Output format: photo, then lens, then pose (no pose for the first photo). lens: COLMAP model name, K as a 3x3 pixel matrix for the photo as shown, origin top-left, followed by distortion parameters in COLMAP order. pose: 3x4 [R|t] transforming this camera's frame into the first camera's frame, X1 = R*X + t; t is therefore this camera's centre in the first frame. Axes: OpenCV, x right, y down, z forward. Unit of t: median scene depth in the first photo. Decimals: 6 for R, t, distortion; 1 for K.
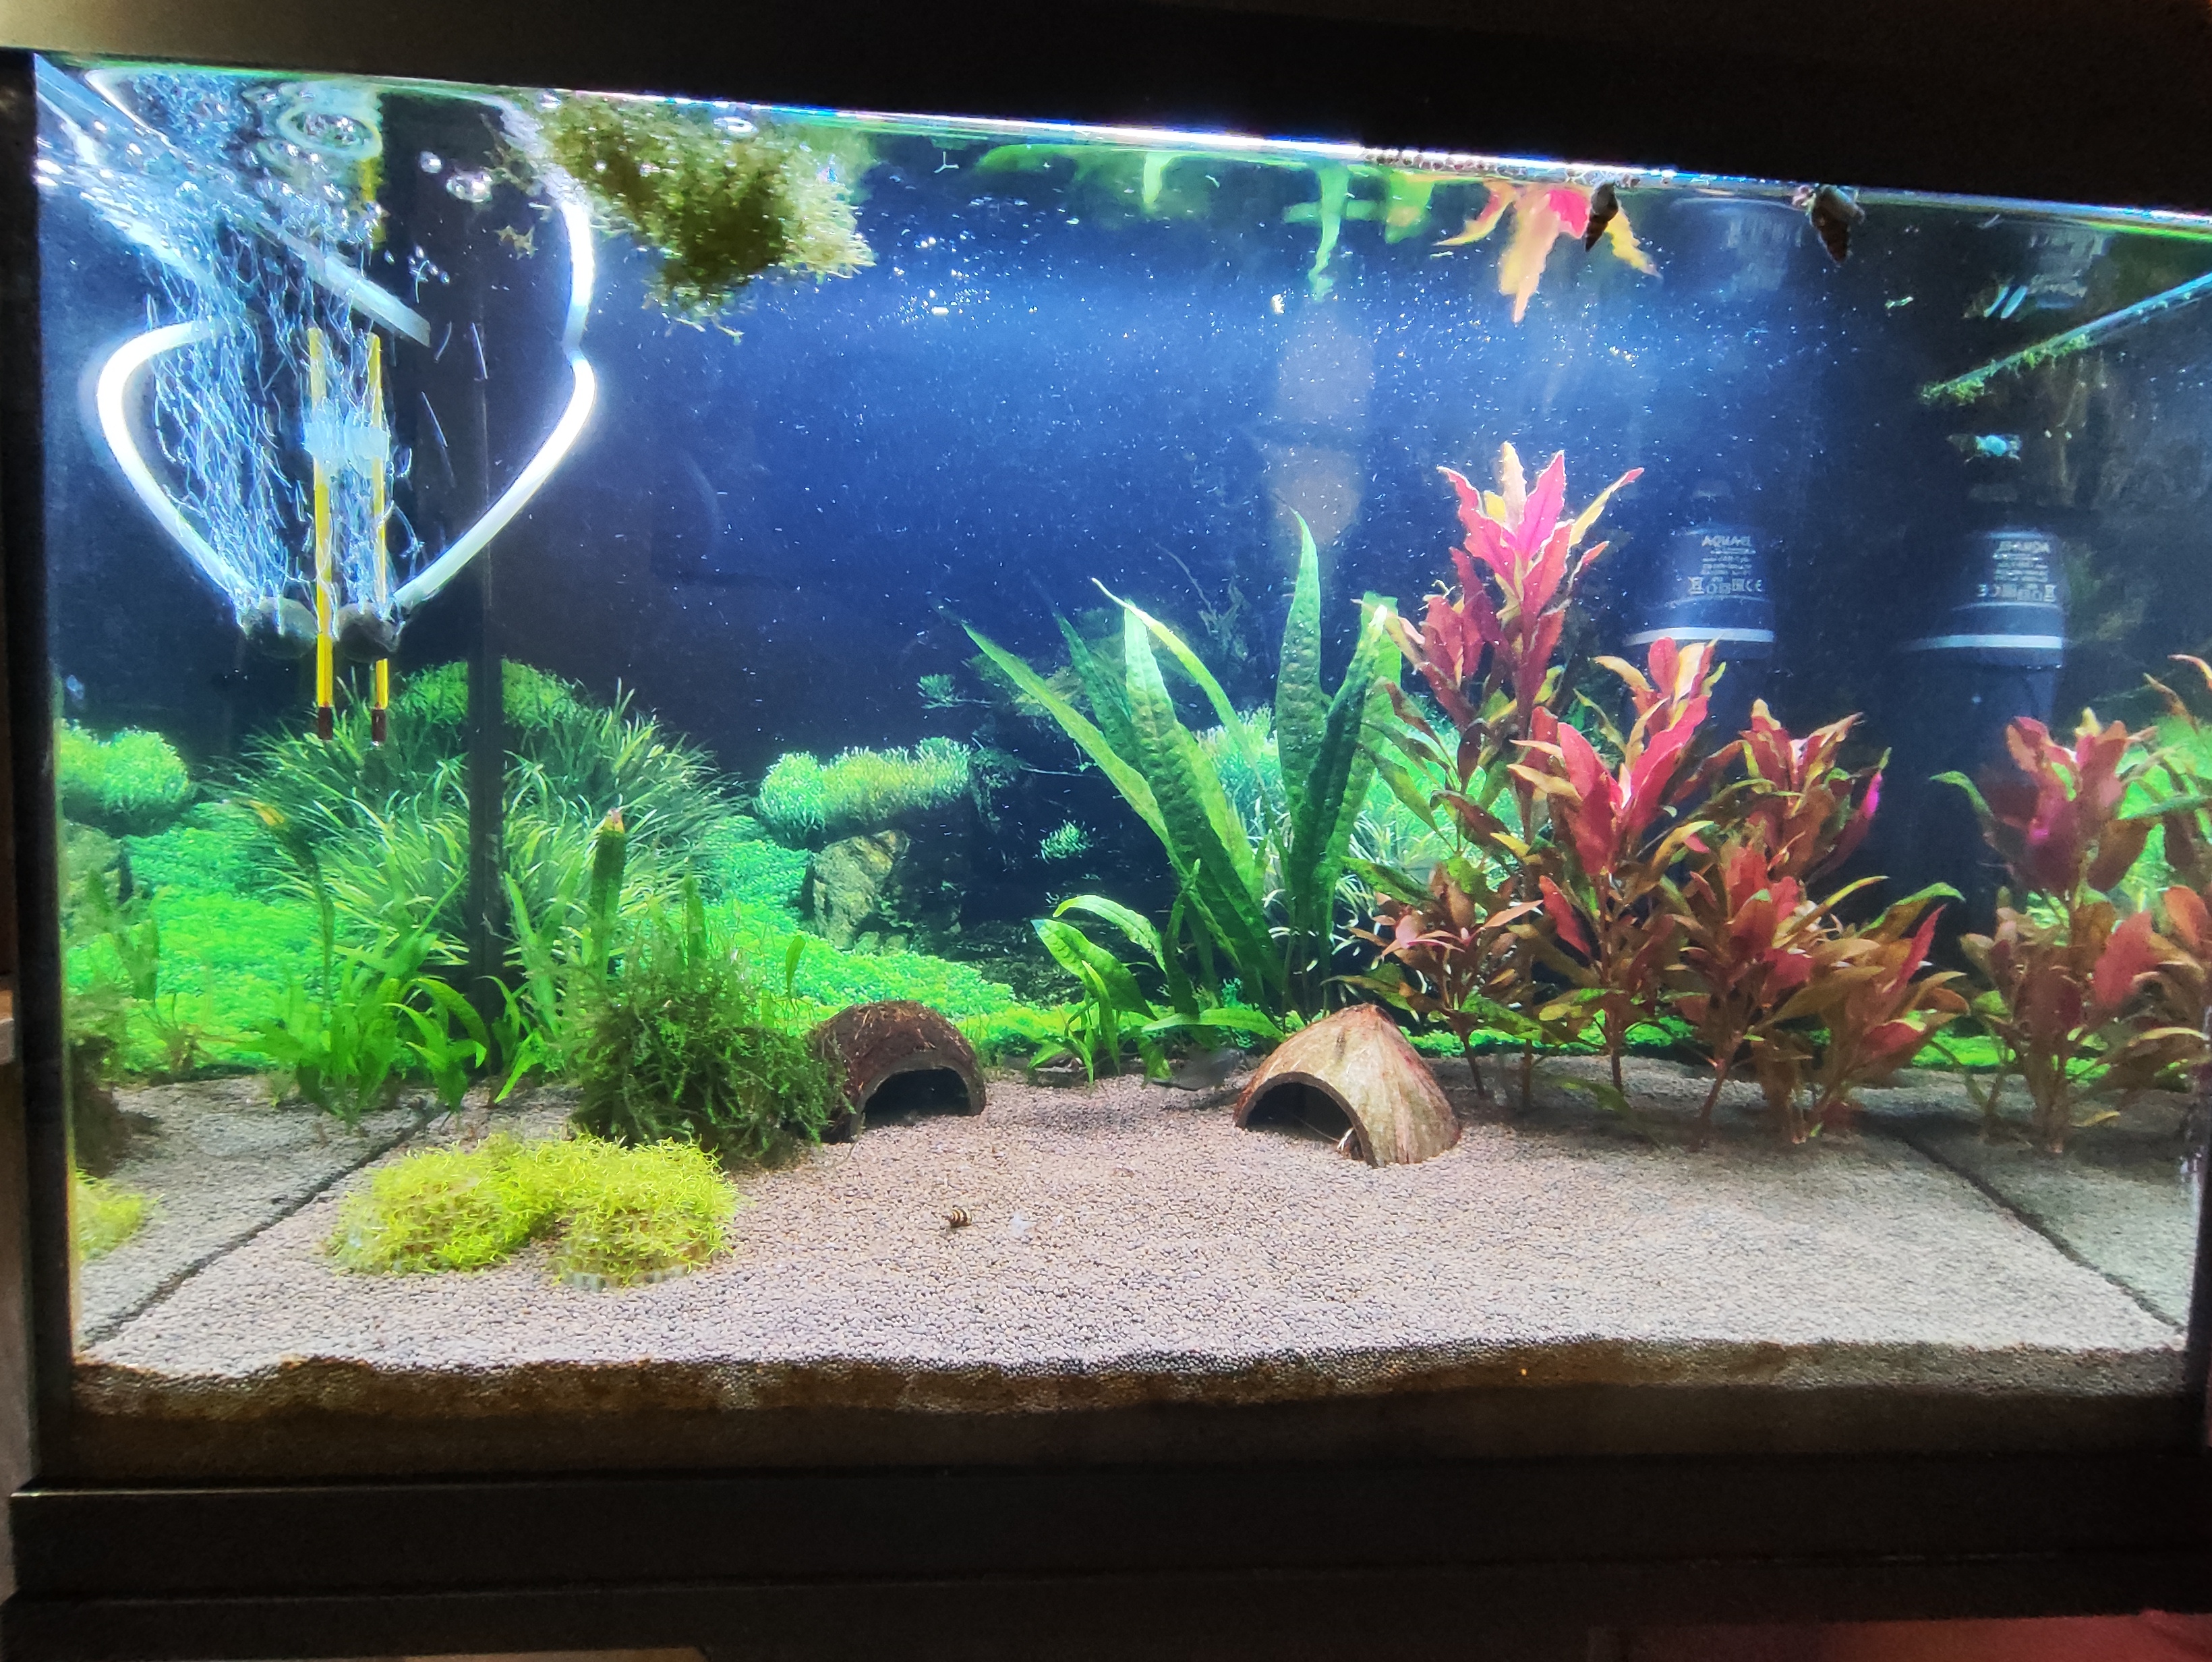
lens RADIAL K [[641.6, 0, 1115.1], [0, 641.6, 831.4], [0, 0, 1]] dist [-0.002156, -0.000077]
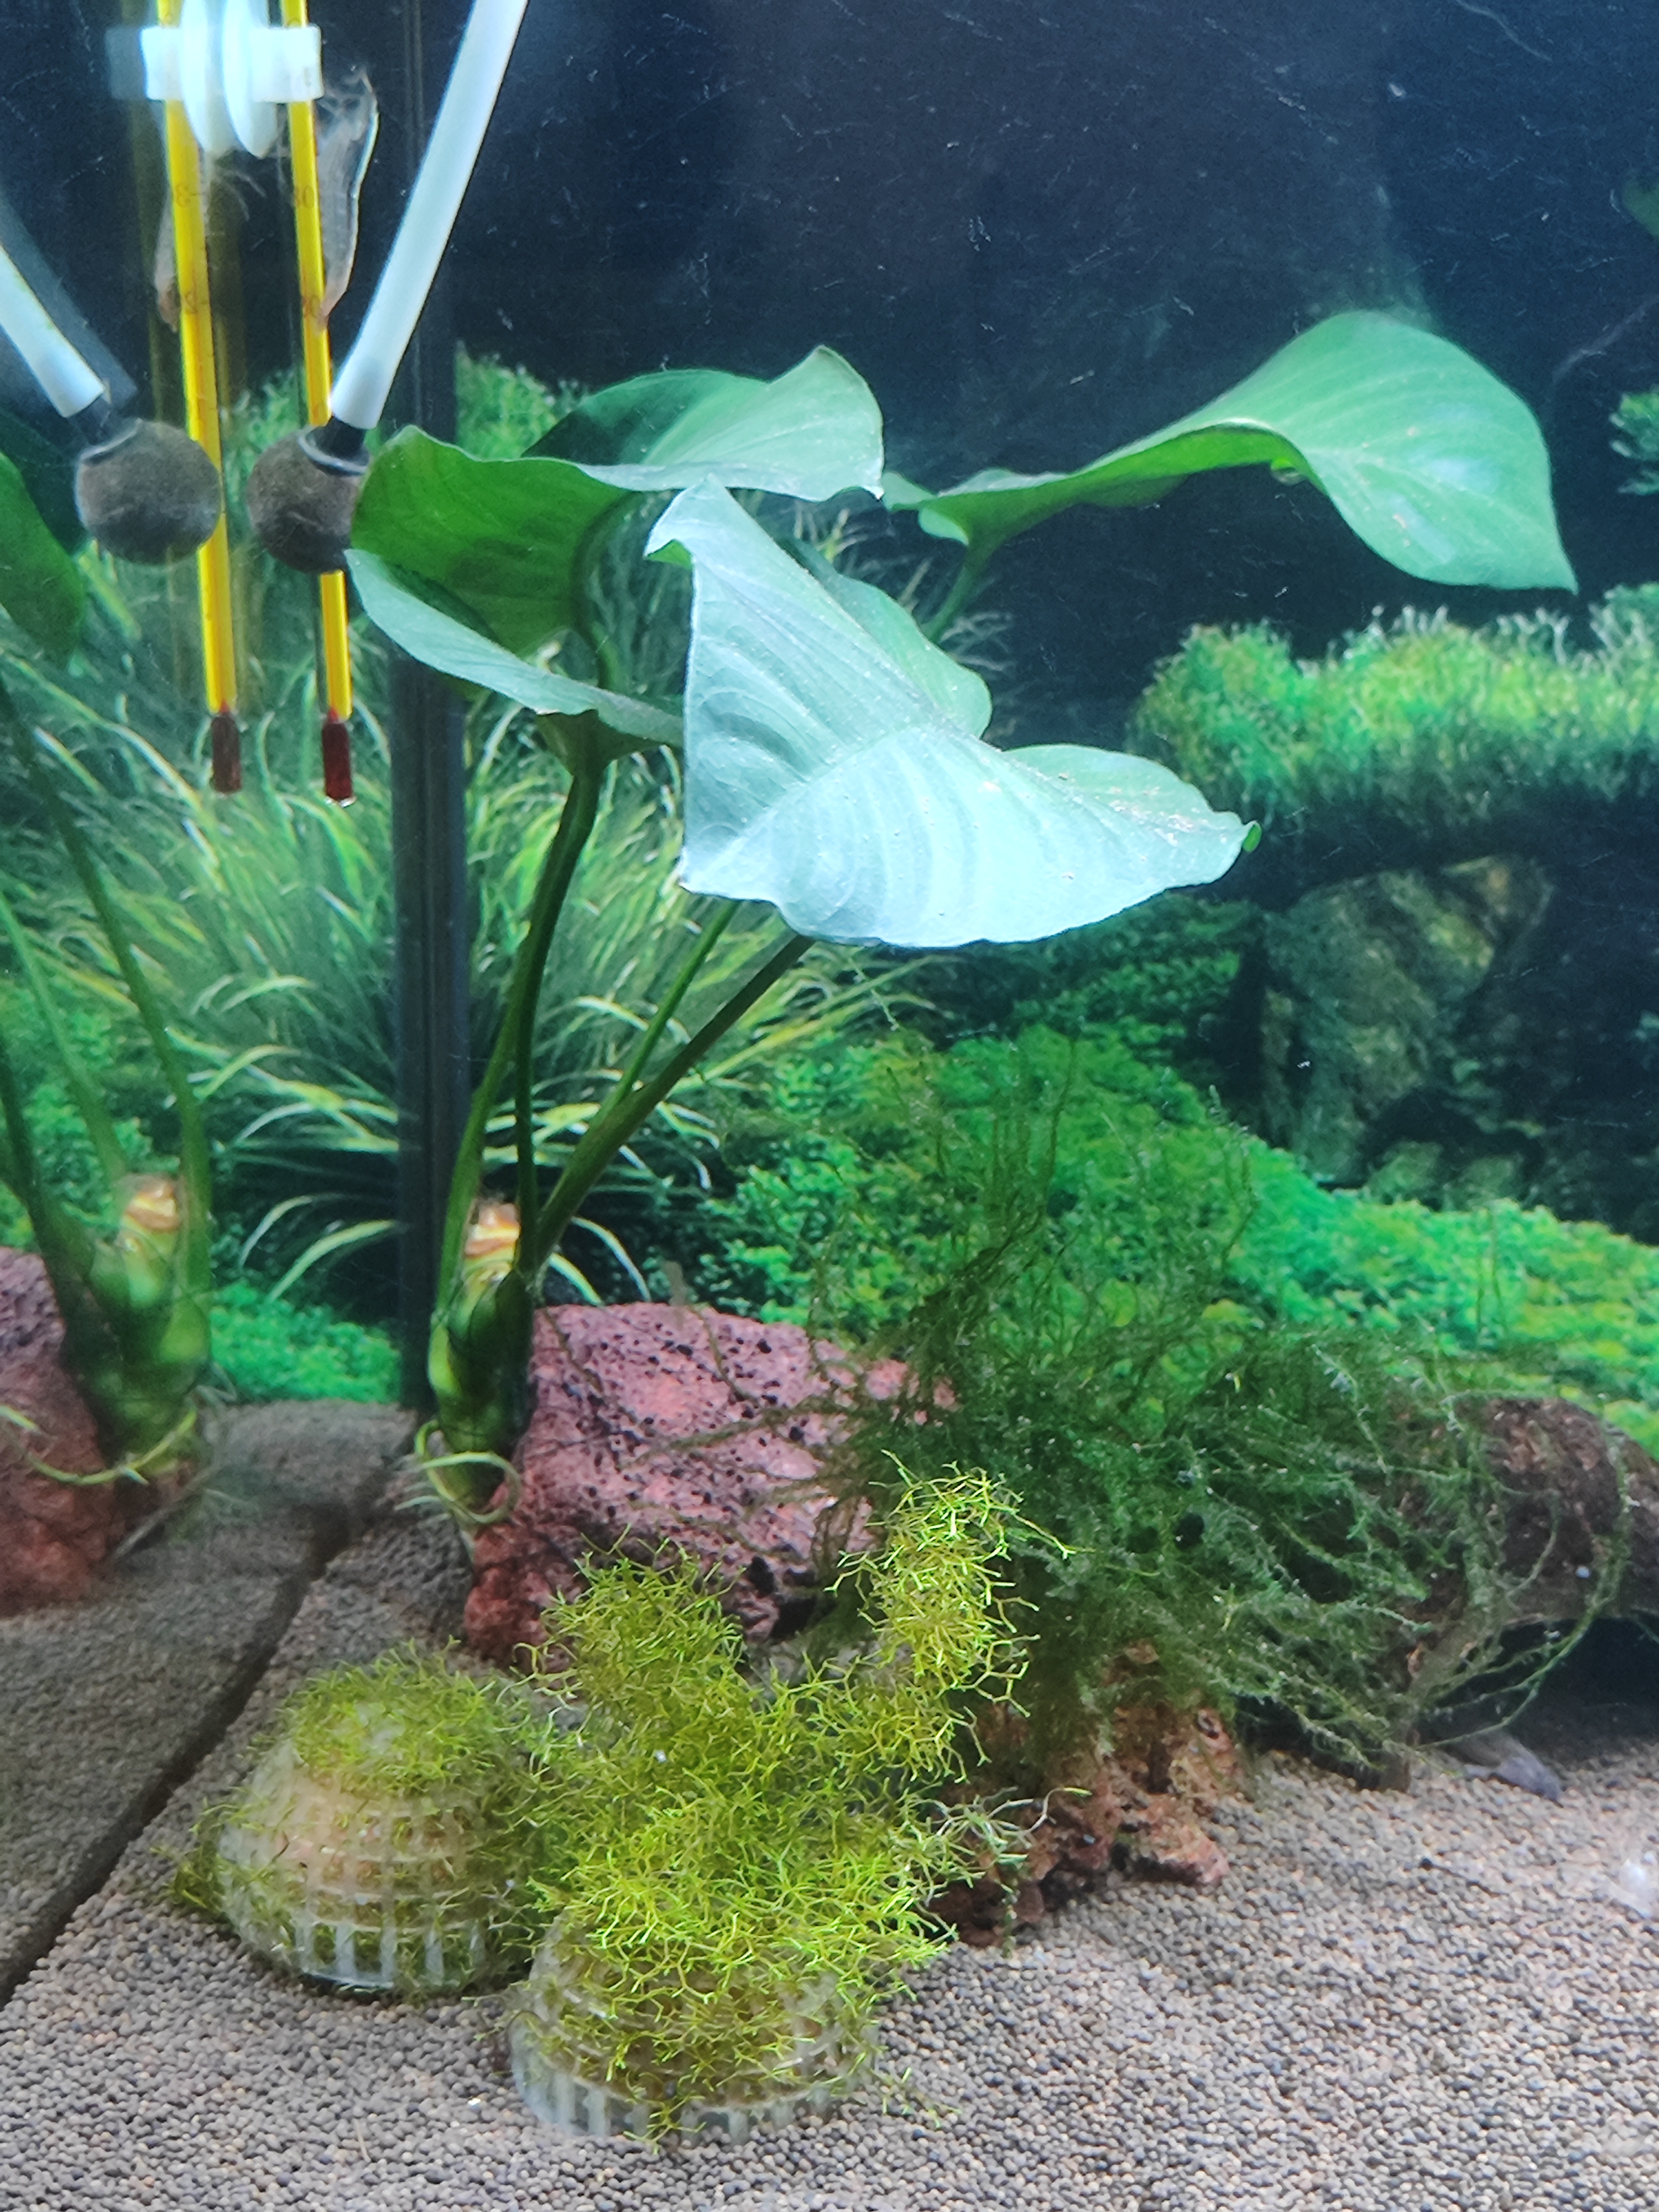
lens RADIAL K [[1510.0, 0, 838.5], [0, 1510.0, 1098.1], [0, 0, 1]] dist [0.040786, 0.037711]
pose [[0.738326, 0.098341, -0.667236, -0.067883], [-0.002023, 0.989631, 0.143619, 0.014662], [0.674441, -0.104688, 0.730869, 0.200165]]
